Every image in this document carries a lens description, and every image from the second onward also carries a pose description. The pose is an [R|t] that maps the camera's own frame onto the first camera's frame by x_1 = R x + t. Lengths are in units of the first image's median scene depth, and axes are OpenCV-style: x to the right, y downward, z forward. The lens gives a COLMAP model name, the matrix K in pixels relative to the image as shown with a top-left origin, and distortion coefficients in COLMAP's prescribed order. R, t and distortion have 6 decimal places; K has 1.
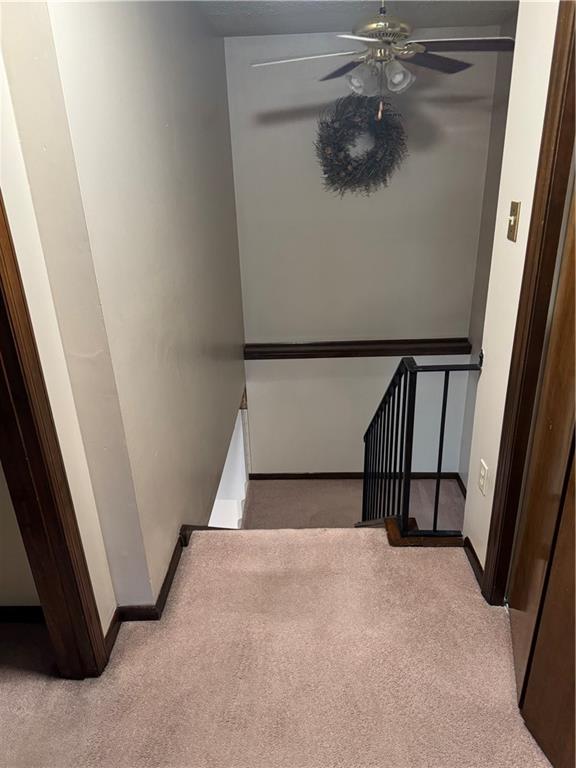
lens RADIAL K [[535.5, 0, 288.0], [0, 535.5, 383.0], [0, 0, 1]] dist [0.001112, -0.000259]
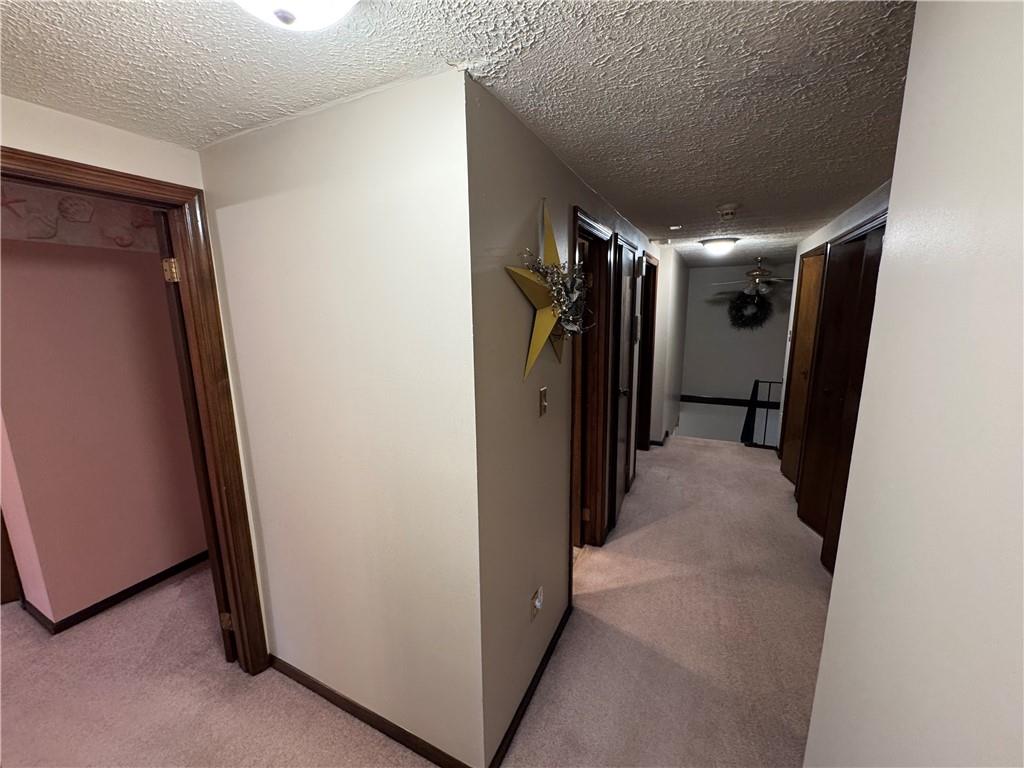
lens RADIAL K [[409.8, 0, 511.9], [0, 409.8, 383.7], [0, 0, 1]] dist [-0.004920, 0.000898]
pose [[0.911344, 0.099063, -0.399549, -0.085809], [-0.181049, 0.968153, -0.172919, 0.495055], [0.369695, 0.229927, 0.900255, -1.252525]]
